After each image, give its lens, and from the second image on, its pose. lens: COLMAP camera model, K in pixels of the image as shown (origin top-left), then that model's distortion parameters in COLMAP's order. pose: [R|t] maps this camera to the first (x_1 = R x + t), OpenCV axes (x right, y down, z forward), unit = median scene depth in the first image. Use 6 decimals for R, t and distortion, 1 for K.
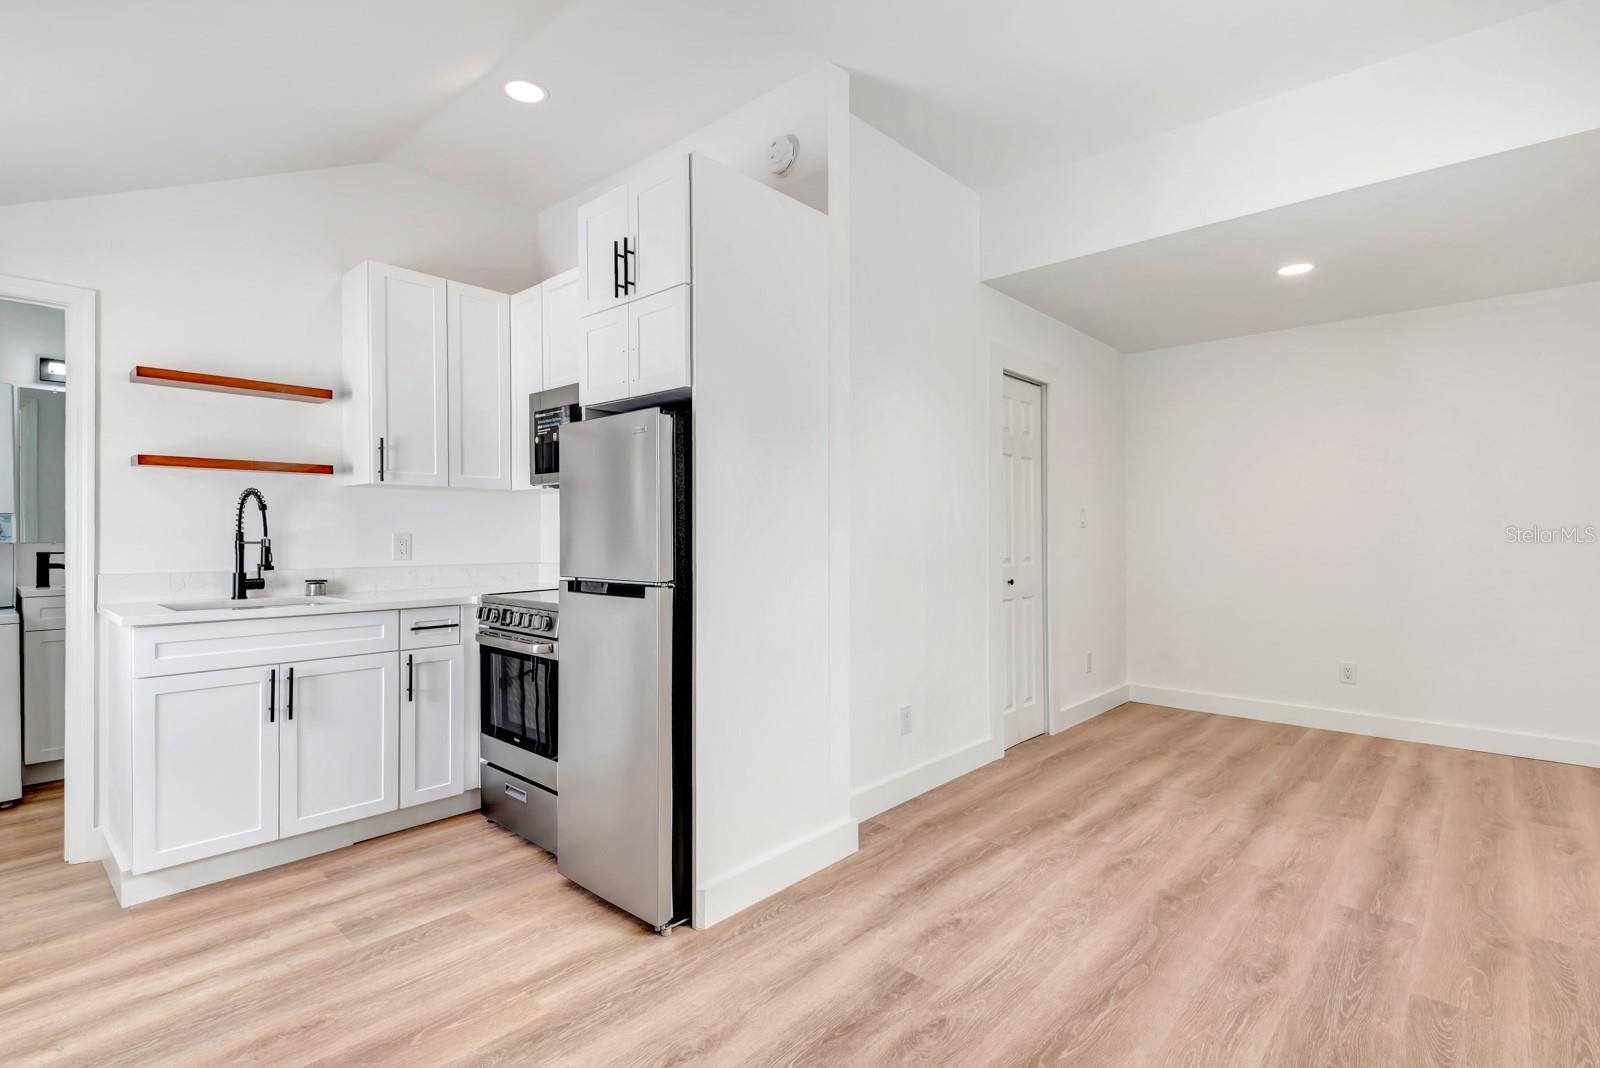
lens RADIAL K [[753.0, 0, 803.6], [0, 753.0, 529.7], [0, 0, 1]] dist [0.003019, -0.007822]
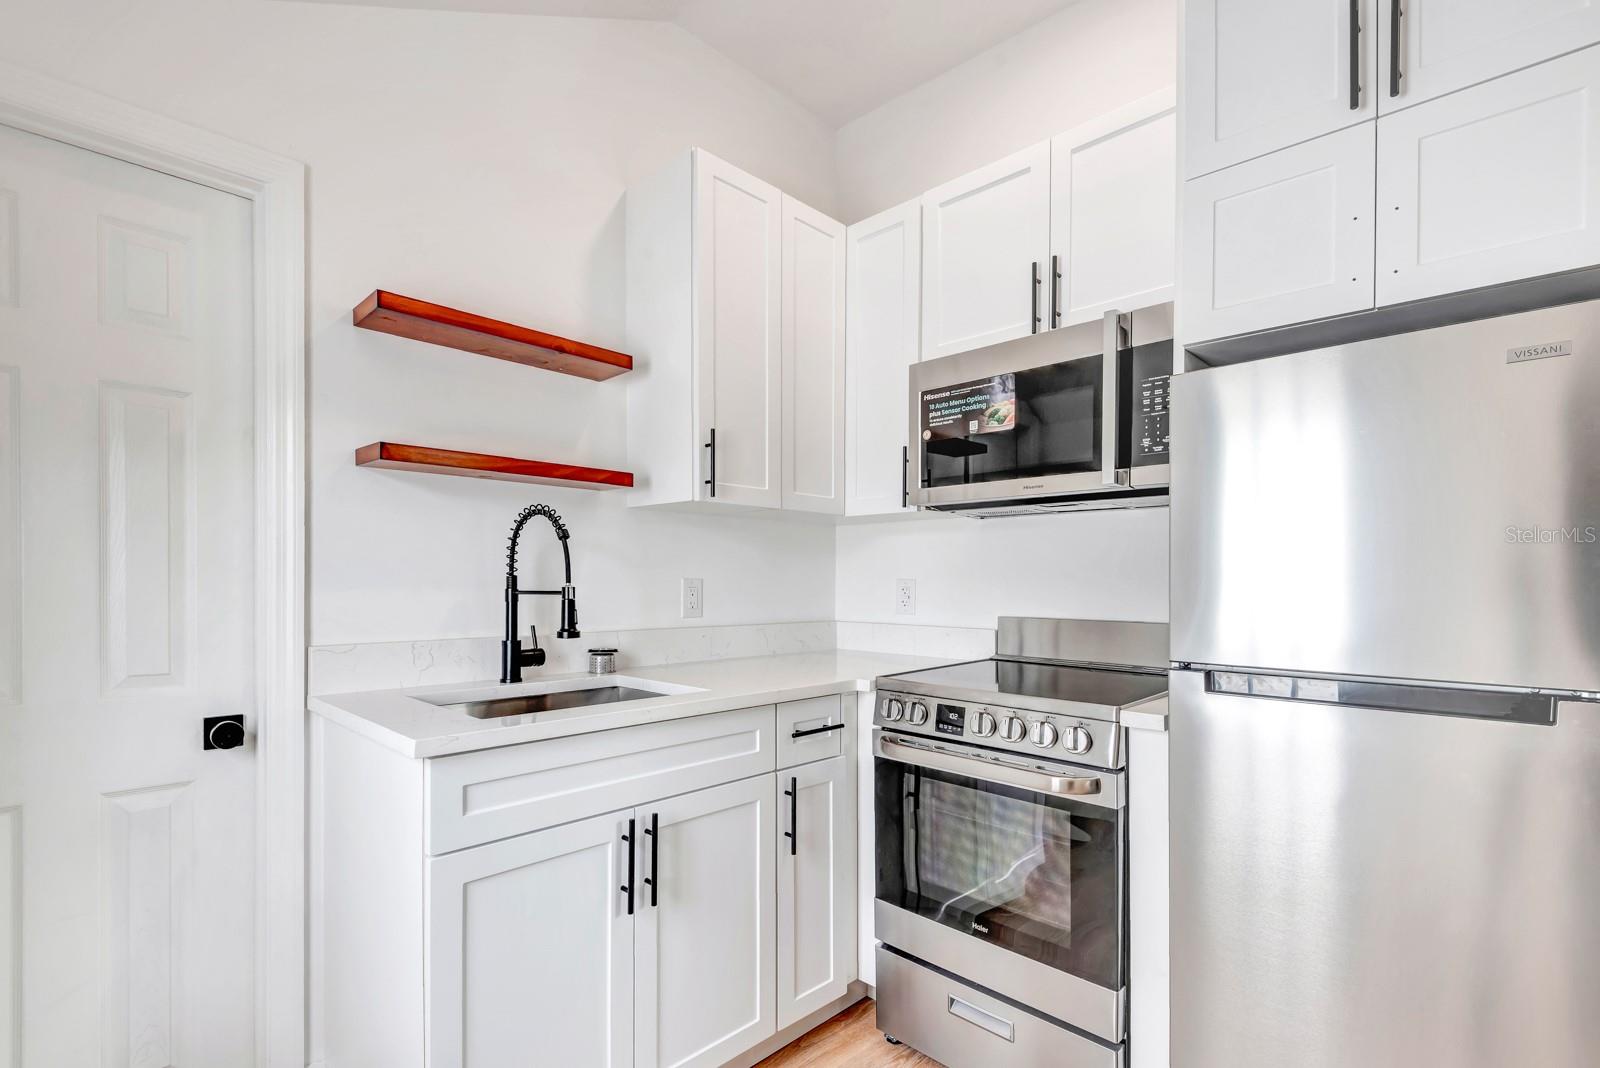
lens RADIAL K [[738.9, 0, 779.7], [0, 738.9, 580.7], [0, 0, 1]] dist [0.021784, -0.000218]
pose [[0.998267, 0.003802, -0.058729, -0.563442], [-0.003367, 0.999966, 0.007509, 0.002259], [0.058755, -0.007298, 0.998246, 0.454306]]
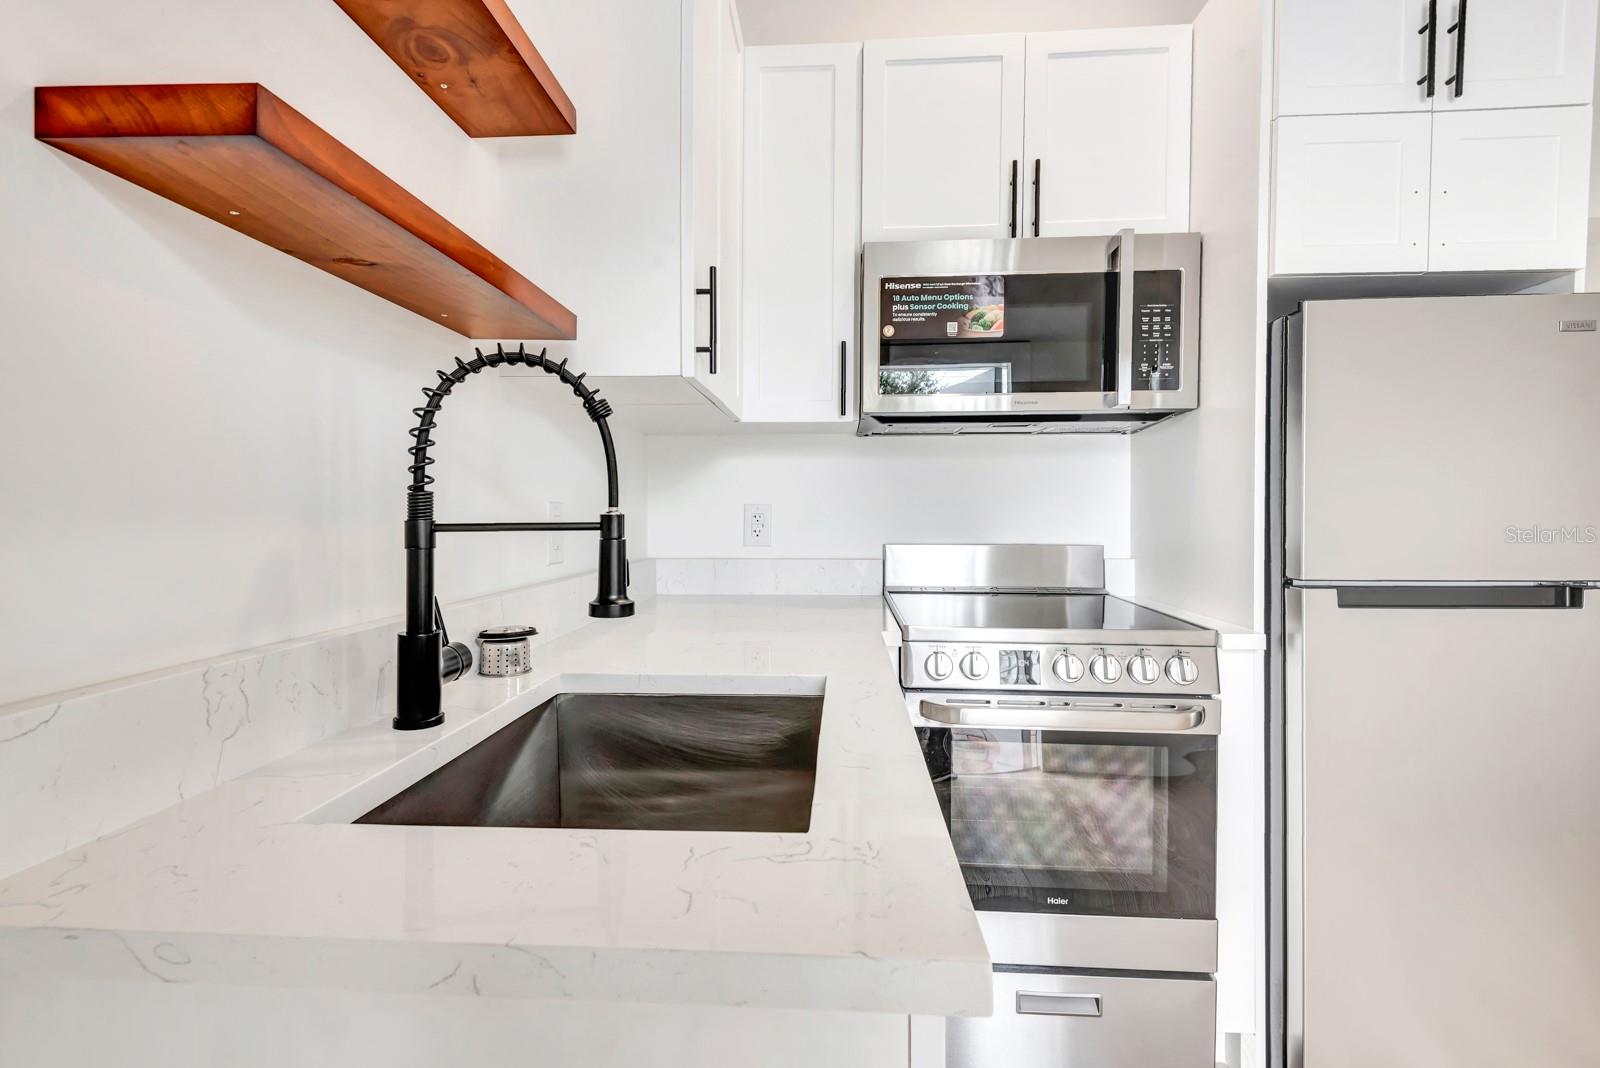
lens RADIAL K [[729.8, 0, 801.8], [0, 729.8, 502.8], [0, 0, 1]] dist [0.059760, -0.018799]
pose [[0.782983, 0.002624, 0.622037, -0.933238], [-0.001837, 0.999996, -0.001907, 0.008164], [-0.622040, 0.000350, 0.782986, 0.795940]]
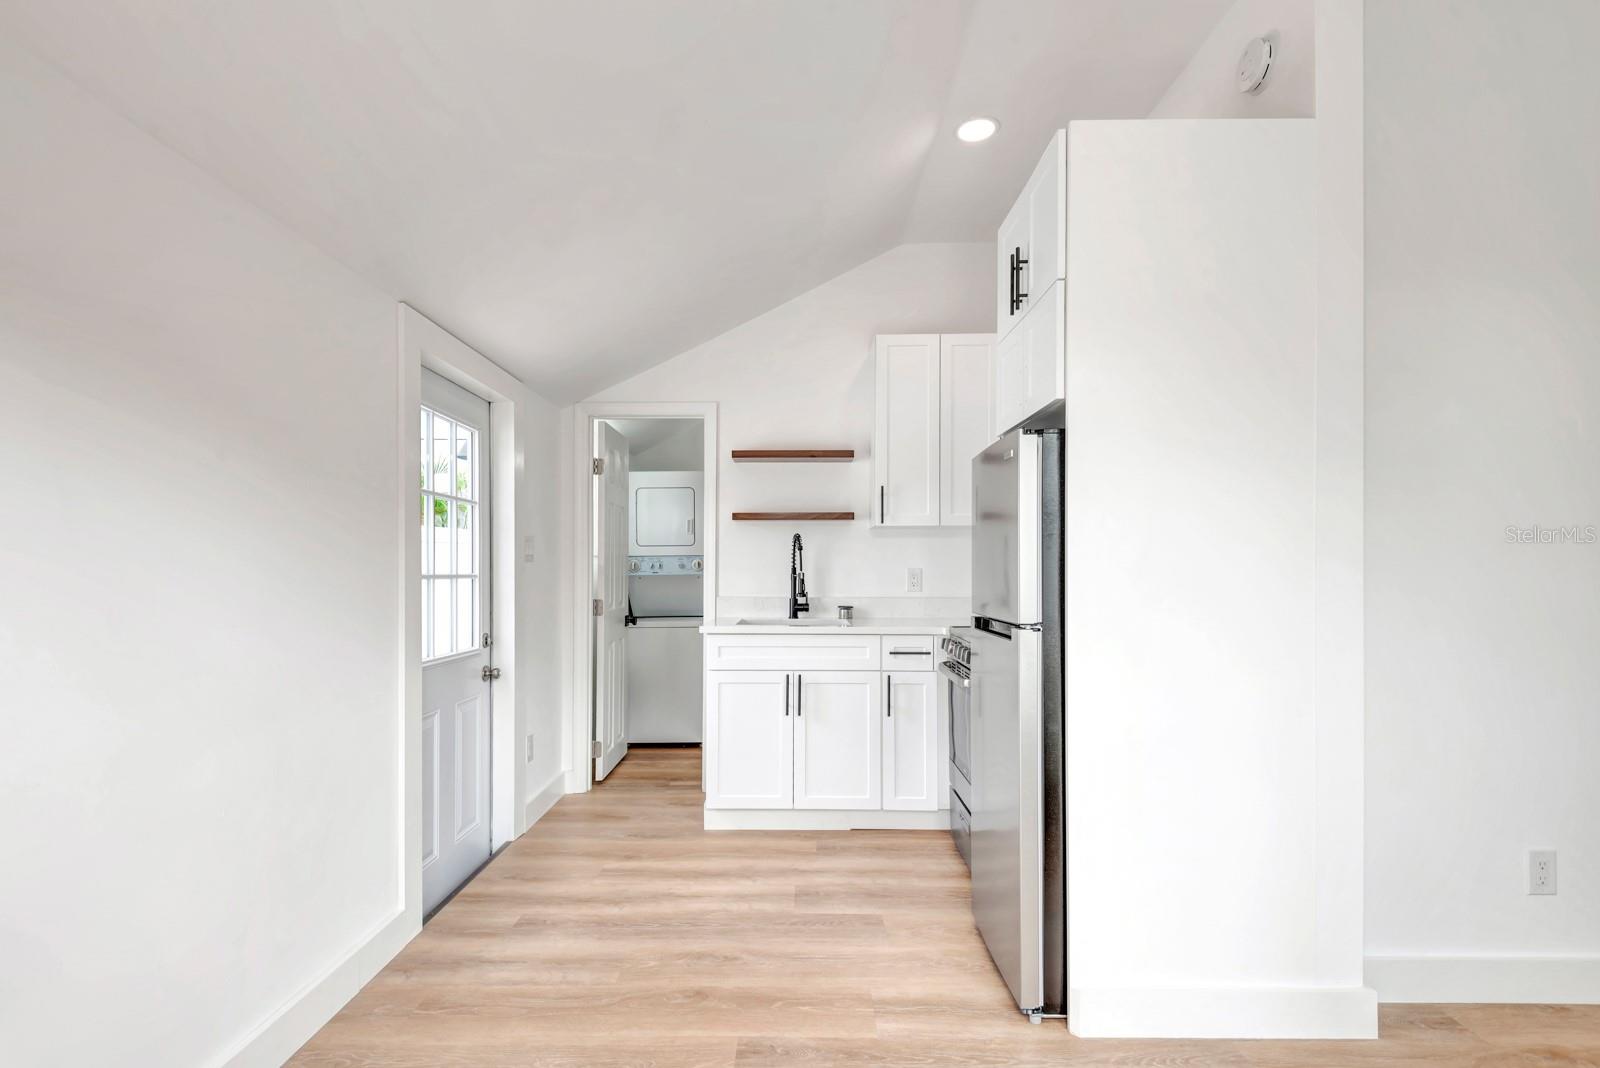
lens RADIAL K [[741.2, 0, 802.5], [0, 741.2, 553.0], [0, 0, 1]] dist [0.001211, -0.000502]
pose [[0.657138, -0.013651, -0.753647, 0.267263], [0.003324, 0.999879, -0.015213, -0.002045], [0.753763, 0.007492, 0.657104, 0.188991]]
